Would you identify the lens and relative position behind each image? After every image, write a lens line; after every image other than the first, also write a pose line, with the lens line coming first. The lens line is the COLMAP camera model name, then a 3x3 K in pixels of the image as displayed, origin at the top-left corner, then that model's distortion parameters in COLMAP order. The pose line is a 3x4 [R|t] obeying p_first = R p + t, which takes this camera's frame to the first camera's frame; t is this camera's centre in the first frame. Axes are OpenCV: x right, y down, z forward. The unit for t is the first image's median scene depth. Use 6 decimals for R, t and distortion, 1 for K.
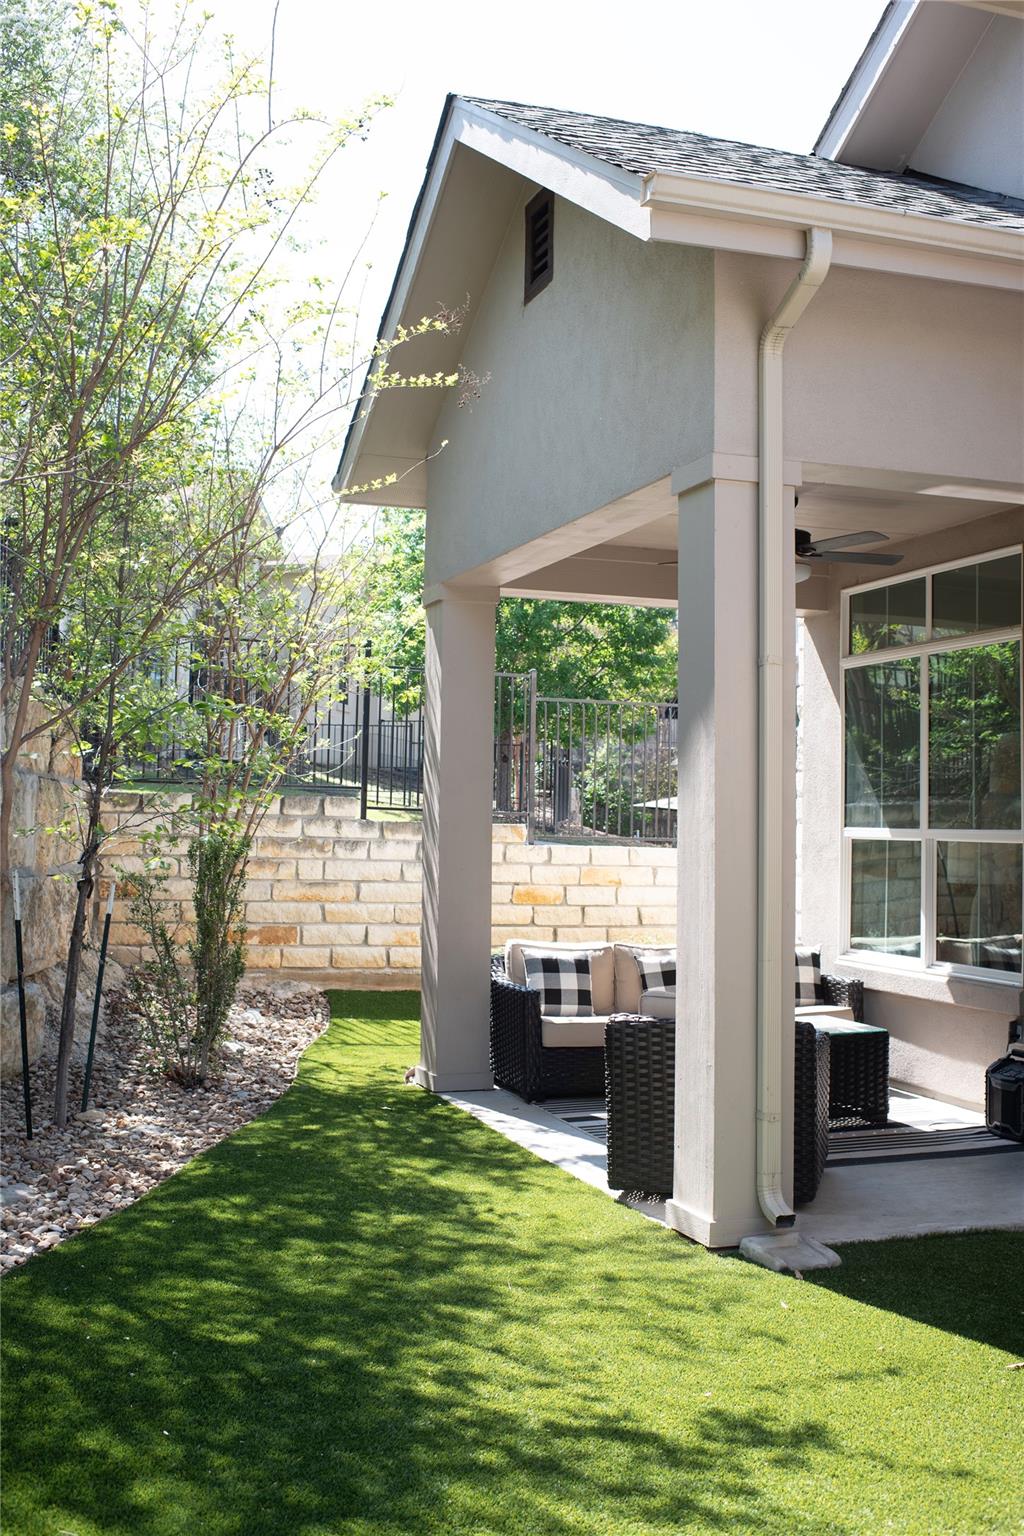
lens RADIAL K [[1558.0, 0, 512.0], [0, 1558.0, 768.0], [0, 0, 1]] dist [-0.000503, -0.000138]
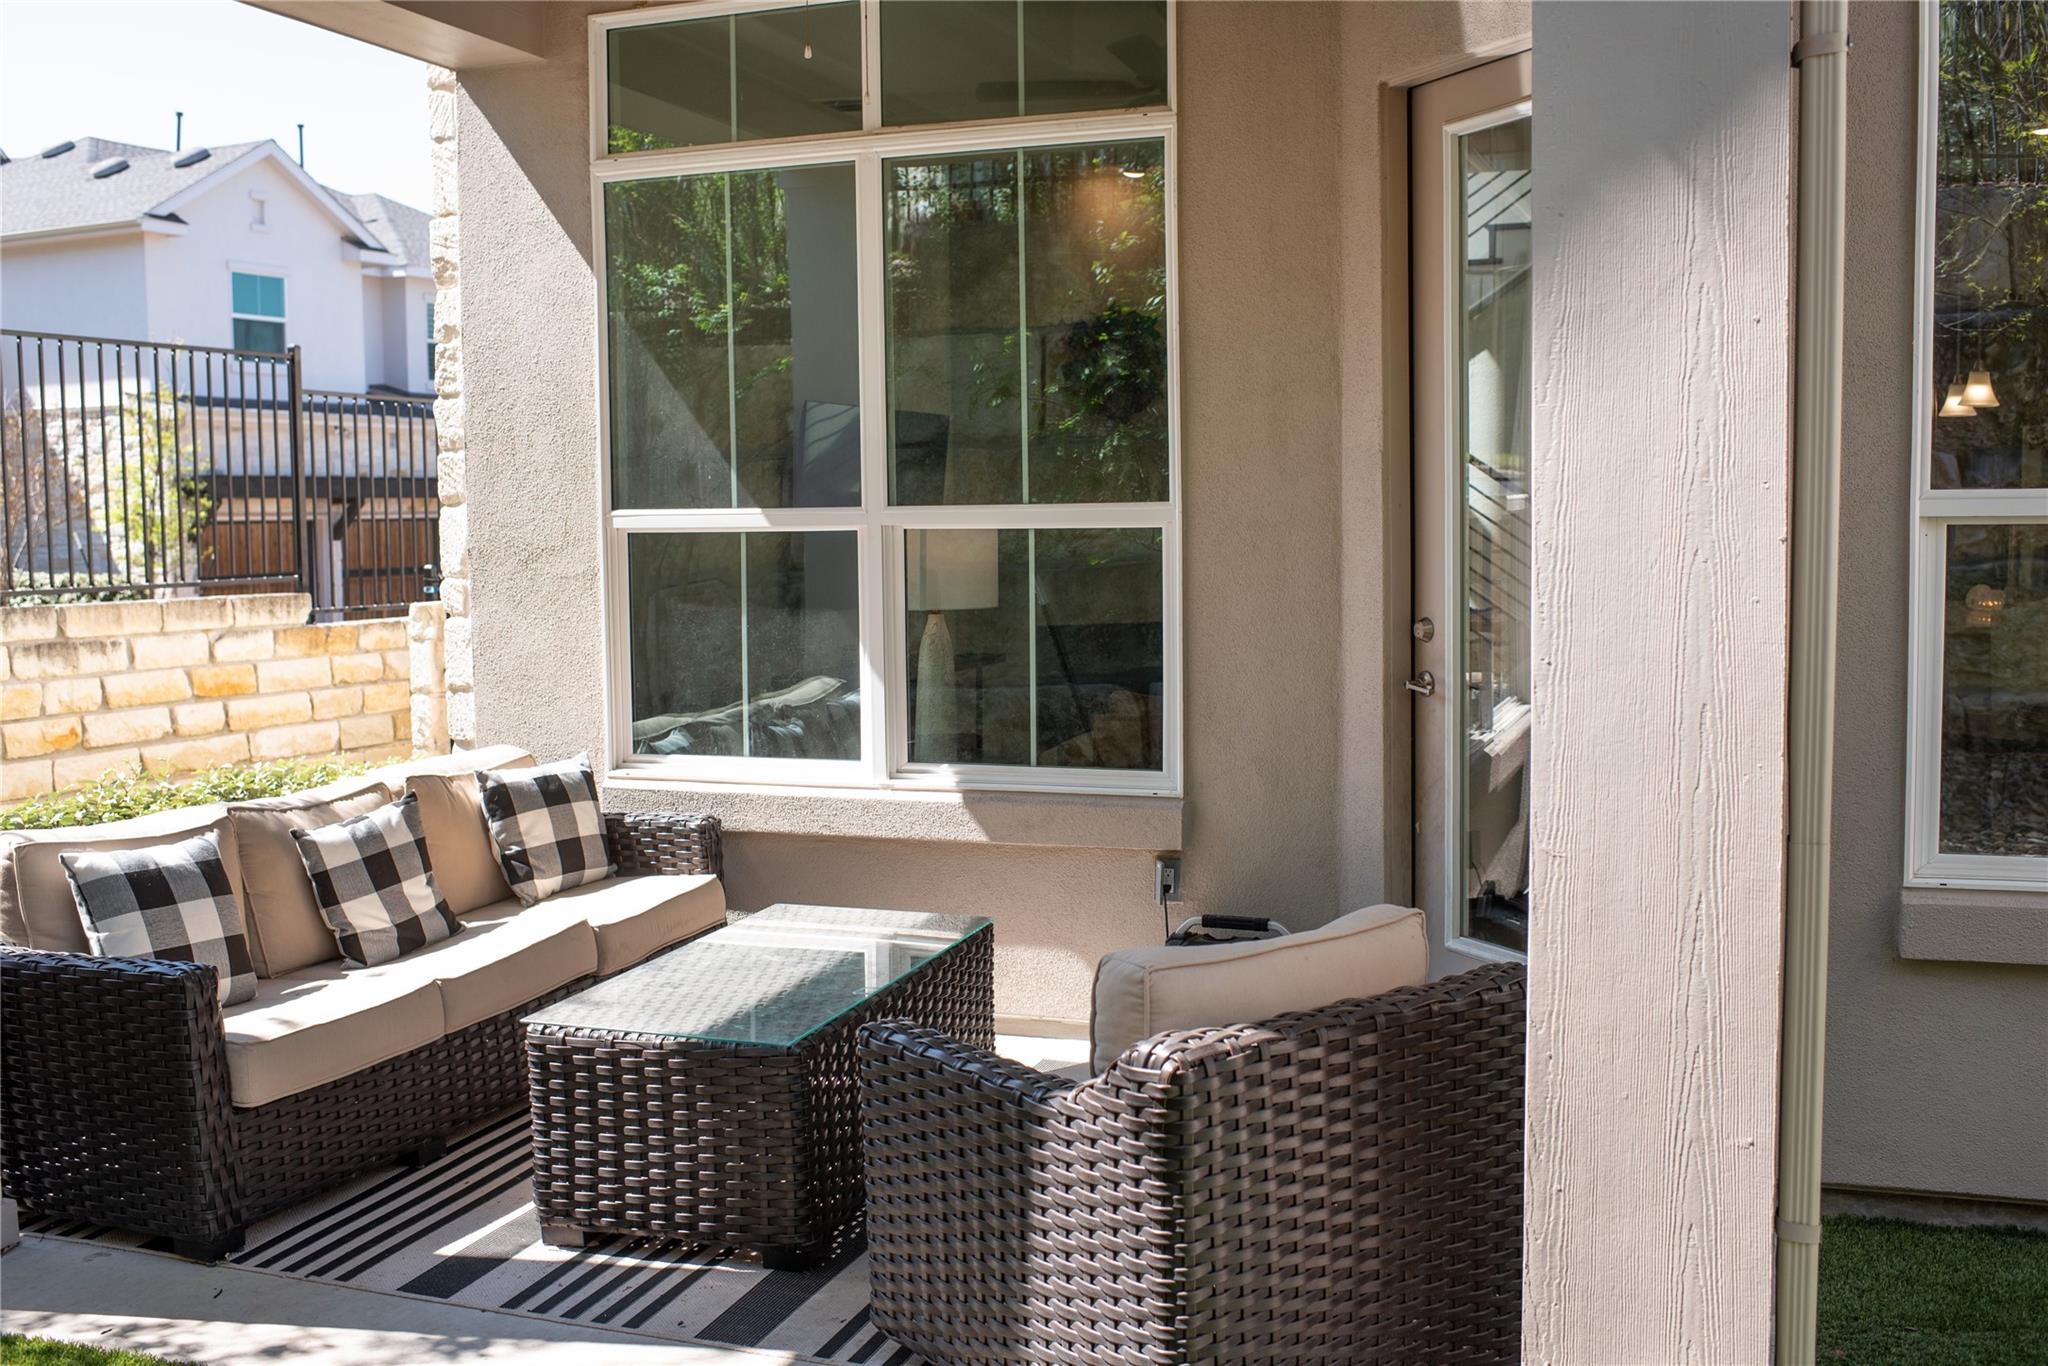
lens RADIAL K [[2000.3, 0, 1024.0], [0, 2000.3, 683.0], [0, 0, 1]] dist [-0.099385, -0.001967]
pose [[0.638533, -0.084171, 0.764978, -0.198625], [-0.008358, 0.993184, 0.116256, 0.019782], [-0.769549, -0.080627, 0.633477, 0.534132]]
